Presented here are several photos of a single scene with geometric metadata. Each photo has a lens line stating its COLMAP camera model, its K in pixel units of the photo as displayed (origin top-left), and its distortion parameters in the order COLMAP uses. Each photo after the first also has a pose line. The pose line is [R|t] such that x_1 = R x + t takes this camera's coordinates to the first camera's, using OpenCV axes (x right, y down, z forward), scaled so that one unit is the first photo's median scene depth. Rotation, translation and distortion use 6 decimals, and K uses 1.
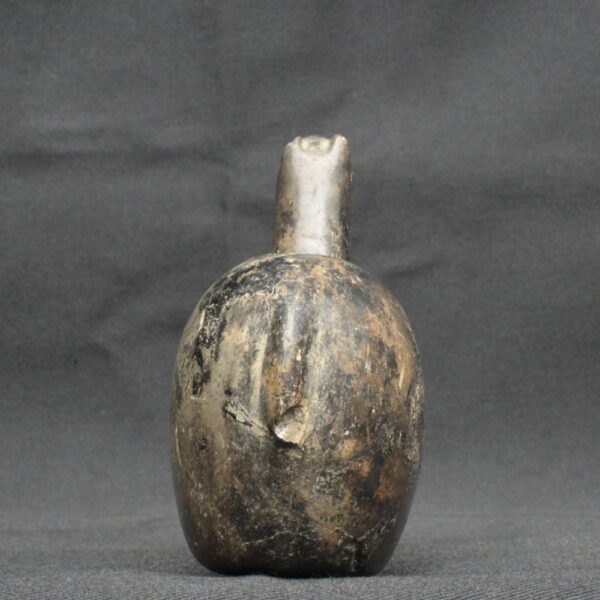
lens RADIAL K [[1337.5, 0, 300.0], [0, 1337.5, 300.0], [0, 0, 1]] dist [-0.002218, 0.003326]
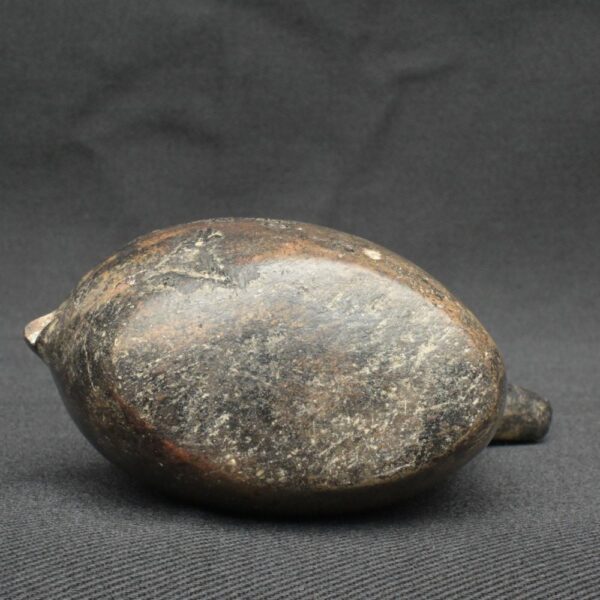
lens RADIAL K [[1337.5, 0, 300.0], [0, 1337.5, 300.0], [0, 0, 1]] dist [-0.002218, 0.003326]
pose [[0.998729, 0.044095, -0.024416, 0.027497], [-0.037939, 0.976577, 0.211798, -0.061894], [0.033183, -0.210603, 0.977008, 0.075194]]
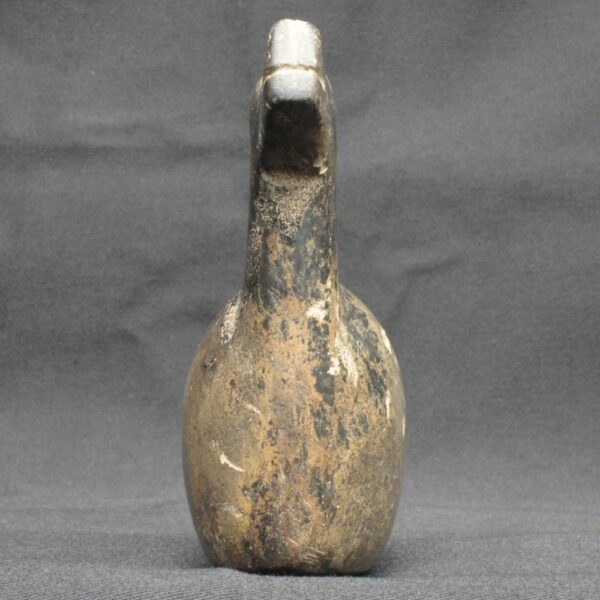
lens RADIAL K [[1337.5, 0, 300.0], [0, 1337.5, 300.0], [0, 0, 1]] dist [-0.002218, 0.003326]
pose [[0.997927, 0.027712, -0.058088, 0.043806], [-0.026183, 0.999295, 0.026922, -0.022687], [0.058793, -0.025346, 0.997948, -0.038153]]
